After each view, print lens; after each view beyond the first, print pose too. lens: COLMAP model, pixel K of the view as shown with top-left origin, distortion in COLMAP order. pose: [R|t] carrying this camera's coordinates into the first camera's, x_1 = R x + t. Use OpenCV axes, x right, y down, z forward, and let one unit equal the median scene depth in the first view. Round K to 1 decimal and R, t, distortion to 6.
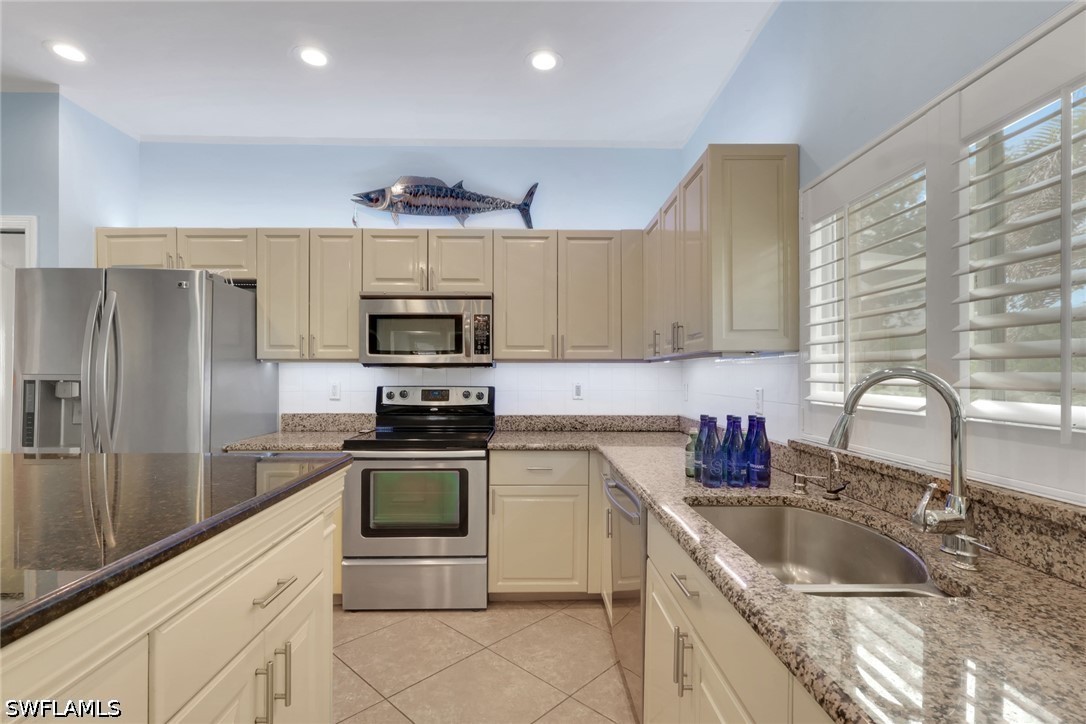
lens RADIAL K [[519.5, 0, 544.2], [0, 519.5, 369.8], [0, 0, 1]] dist [-0.000287, 0.002470]
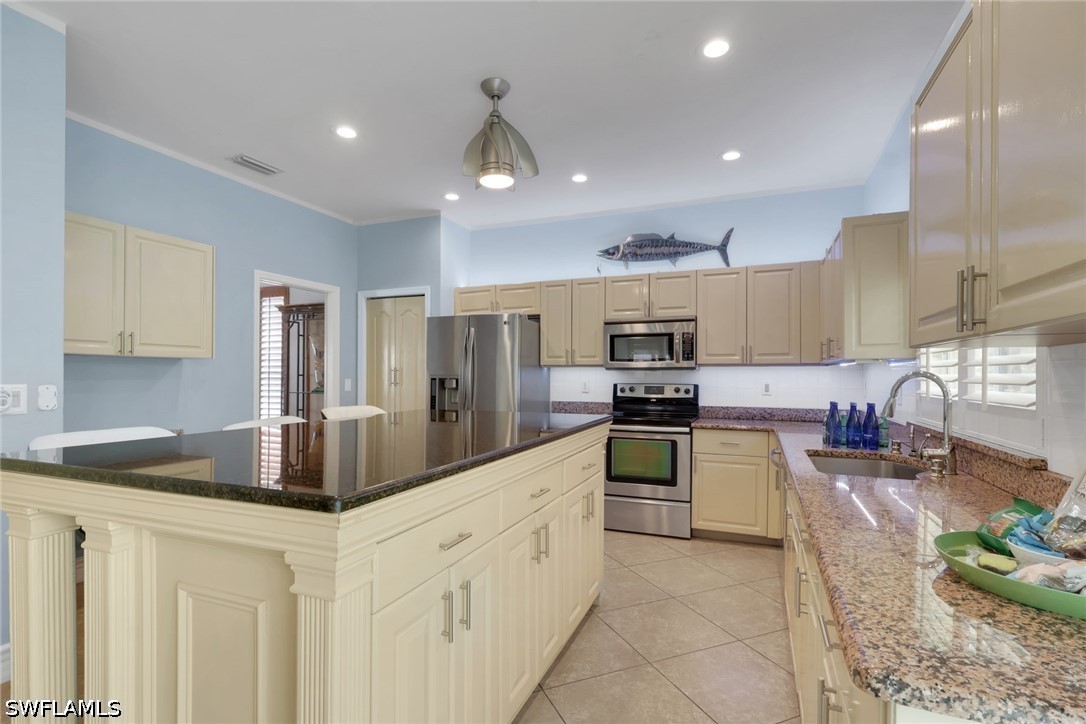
lens RADIAL K [[519.5, 0, 543.6], [0, 519.5, 380.7], [0, 0, 1]] dist [-0.000287, 0.002470]
pose [[0.916738, 0.005146, -0.399456, 0.082647], [0.002220, 0.999836, 0.017977, -0.002534], [0.399483, -0.017367, 0.916576, -0.434966]]
